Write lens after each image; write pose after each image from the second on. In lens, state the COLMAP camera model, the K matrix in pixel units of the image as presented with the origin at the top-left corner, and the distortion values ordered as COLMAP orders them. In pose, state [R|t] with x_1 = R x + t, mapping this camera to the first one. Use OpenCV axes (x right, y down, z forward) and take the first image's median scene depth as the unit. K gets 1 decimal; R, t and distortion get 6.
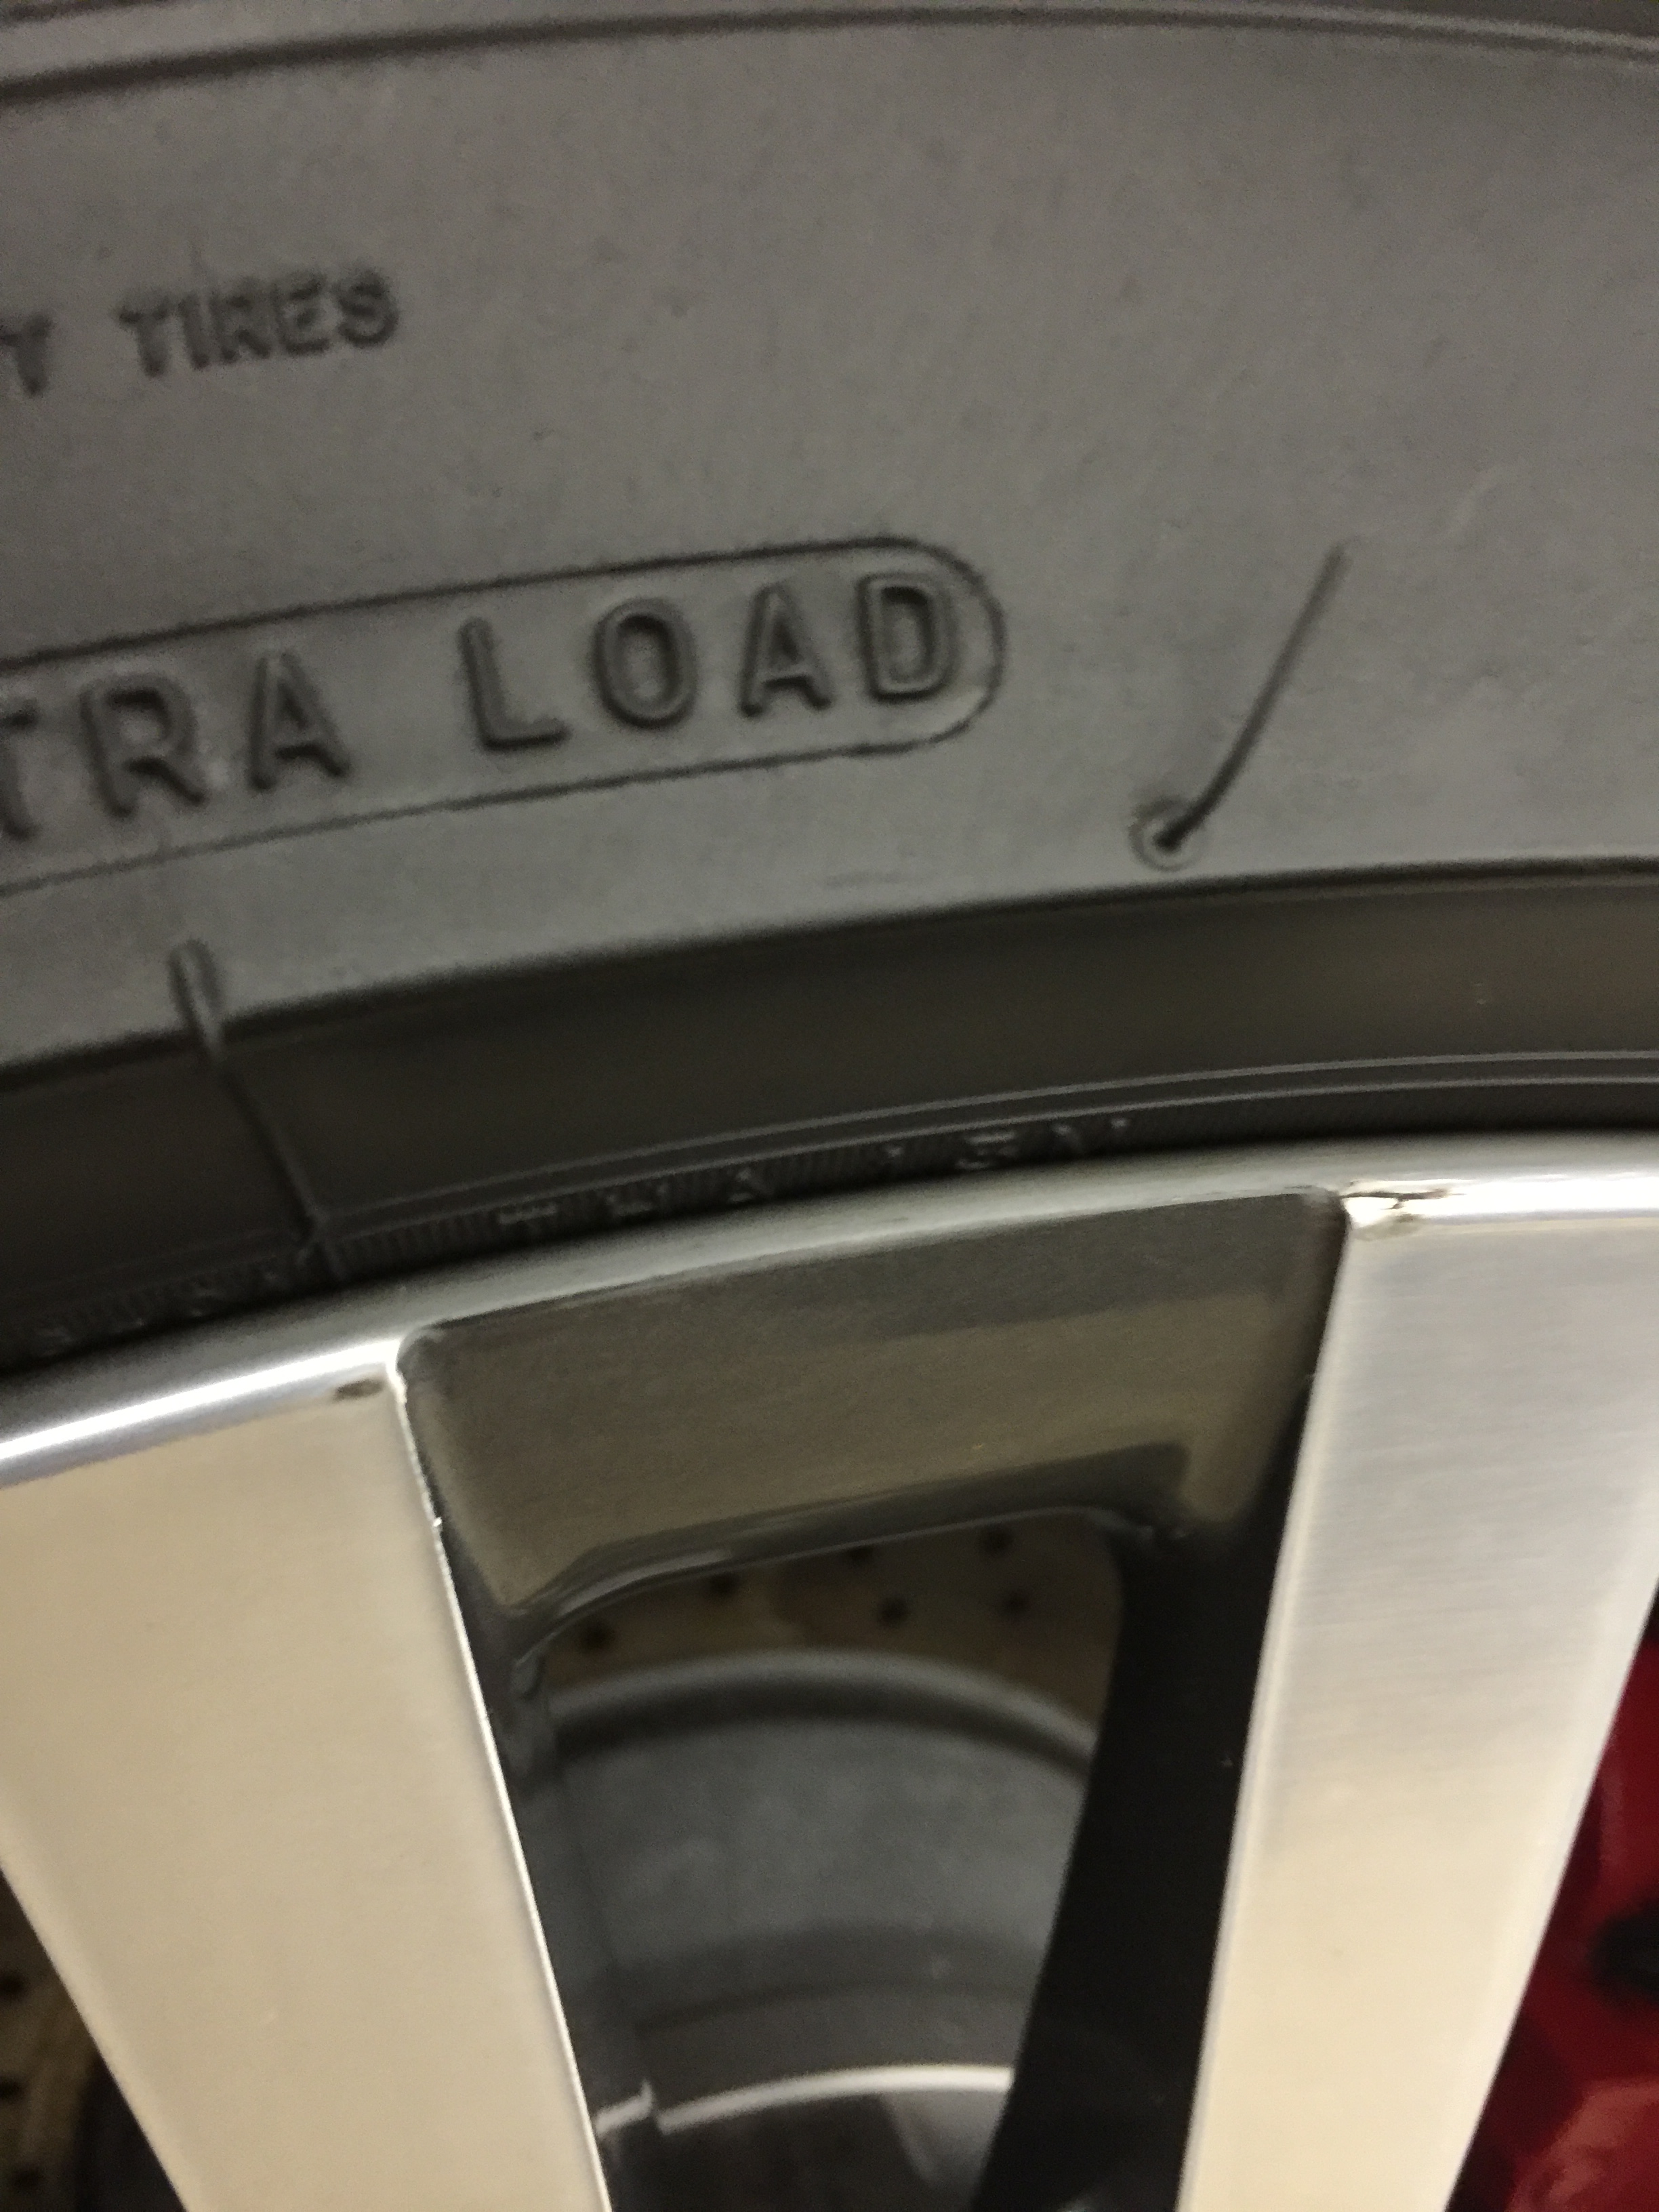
lens RADIAL K [[1854.0, 0, 829.5], [0, 1854.0, 1106.0], [0, 0, 1]] dist [0.008548, 0.001544]
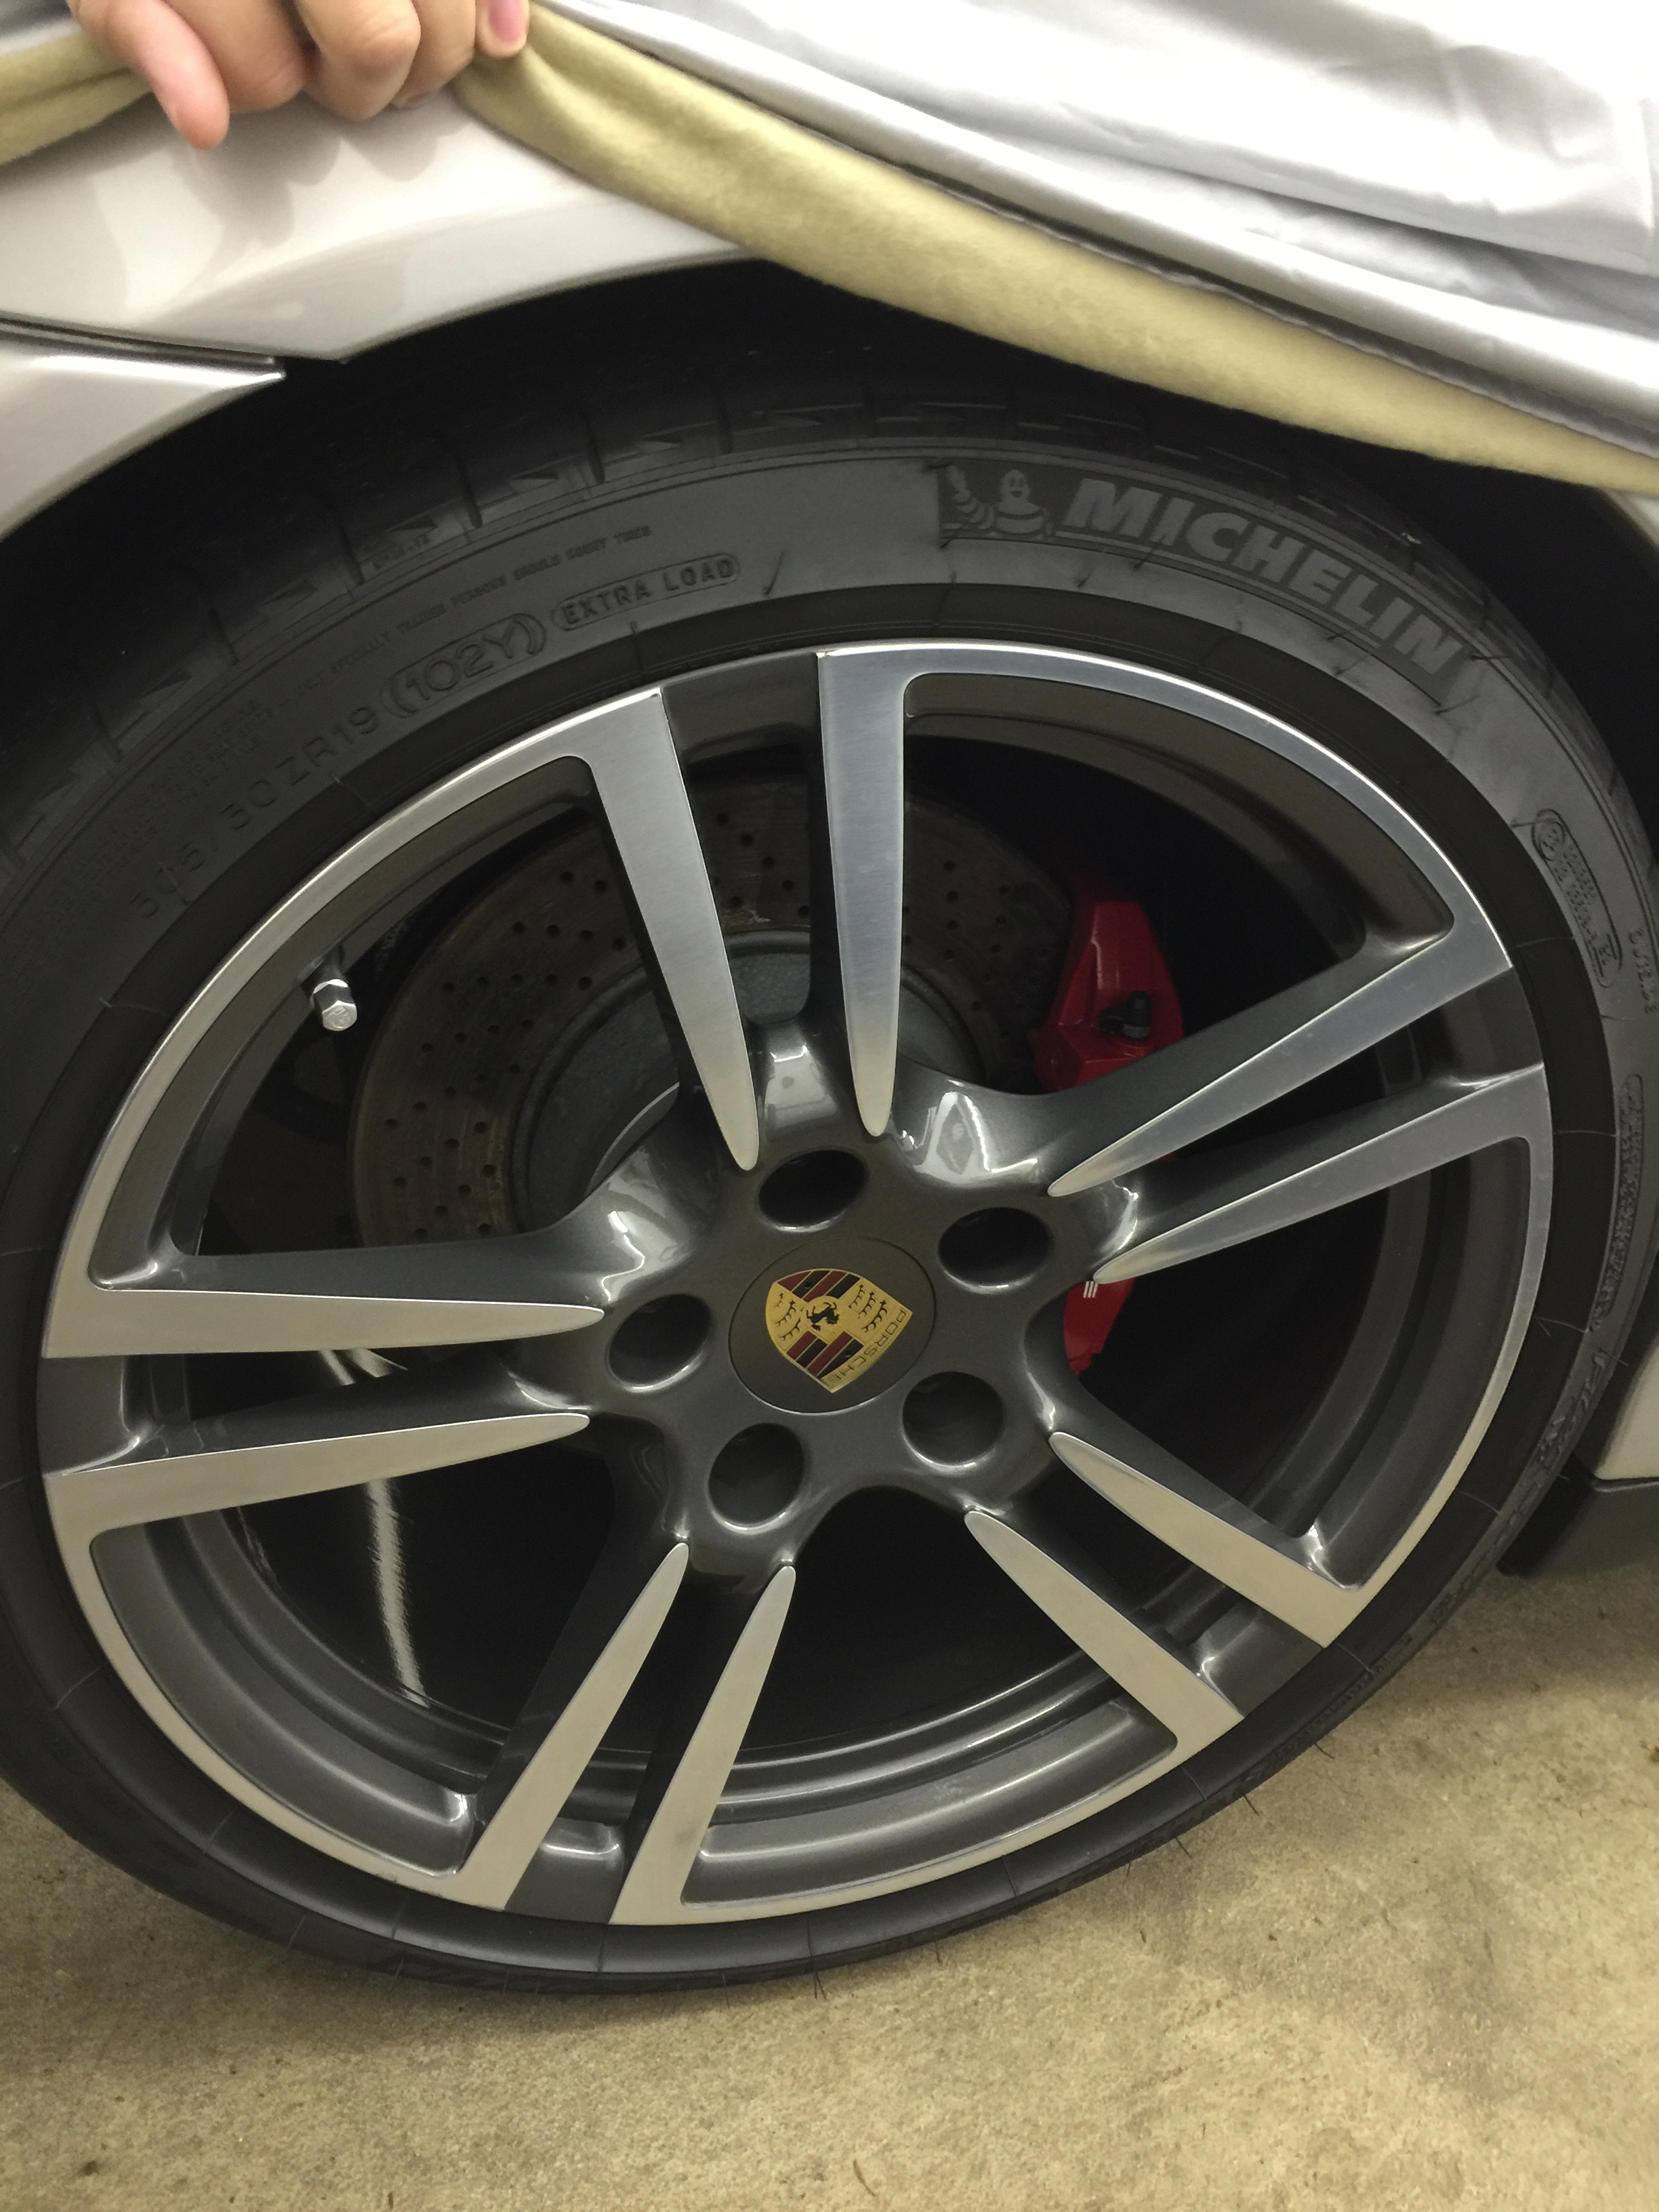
lens RADIAL K [[1854.0, 0, 829.5], [0, 1854.0, 1106.0], [0, 0, 1]] dist [0.008548, 0.001544]
pose [[0.994479, -0.102508, -0.022447, 0.389825], [0.104176, 0.990129, 0.093765, 1.170030], [0.012614, -0.095586, 0.995341, -6.298757]]
